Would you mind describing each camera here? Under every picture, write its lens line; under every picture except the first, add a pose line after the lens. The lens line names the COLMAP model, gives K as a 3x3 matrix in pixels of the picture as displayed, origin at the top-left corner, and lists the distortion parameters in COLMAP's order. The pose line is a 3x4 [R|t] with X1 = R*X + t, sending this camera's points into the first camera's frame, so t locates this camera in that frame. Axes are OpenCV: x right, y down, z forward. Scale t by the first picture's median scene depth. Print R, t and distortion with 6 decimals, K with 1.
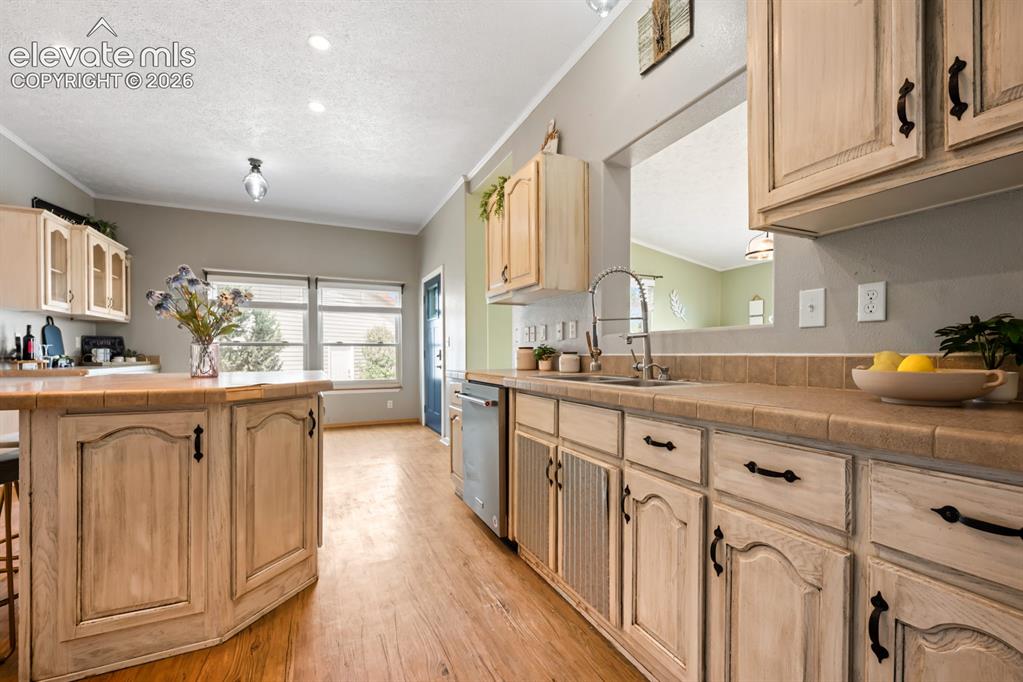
lens RADIAL K [[436.4, 0, 516.9], [0, 436.4, 357.5], [0, 0, 1]] dist [0.010660, 0.000158]
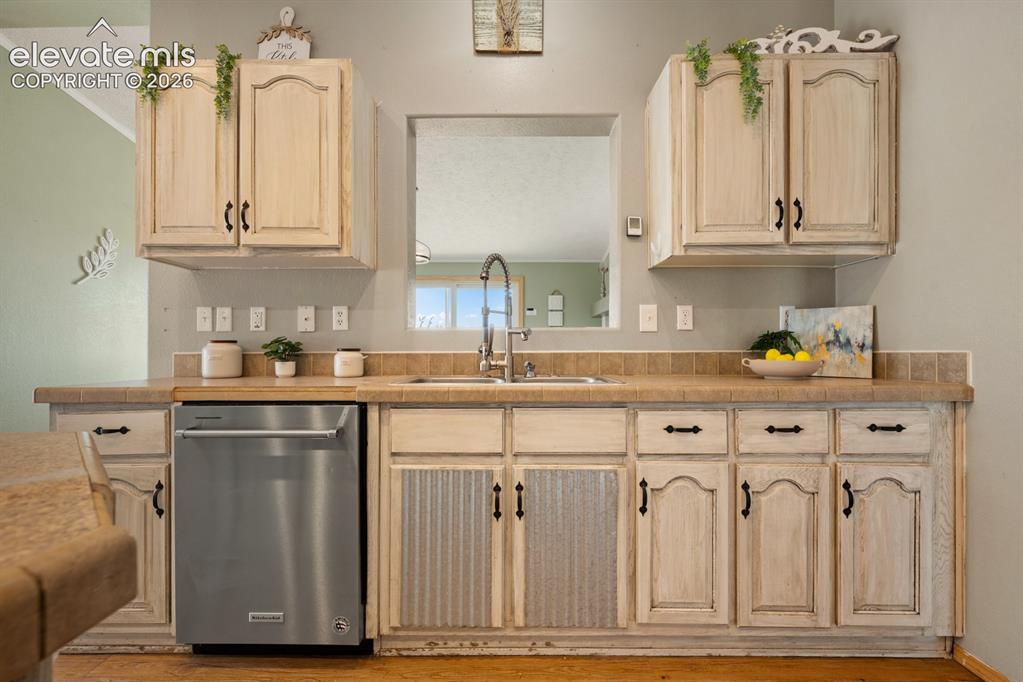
lens RADIAL K [[457.6, 0, 510.2], [0, 457.6, 345.7], [0, 0, 1]] dist [0.003091, 0.000179]
pose [[0.427683, 0.012535, 0.903842, -0.858796], [0.008701, 0.999800, -0.017983, -0.003207], [-0.903887, 0.015555, 0.427489, 0.815949]]
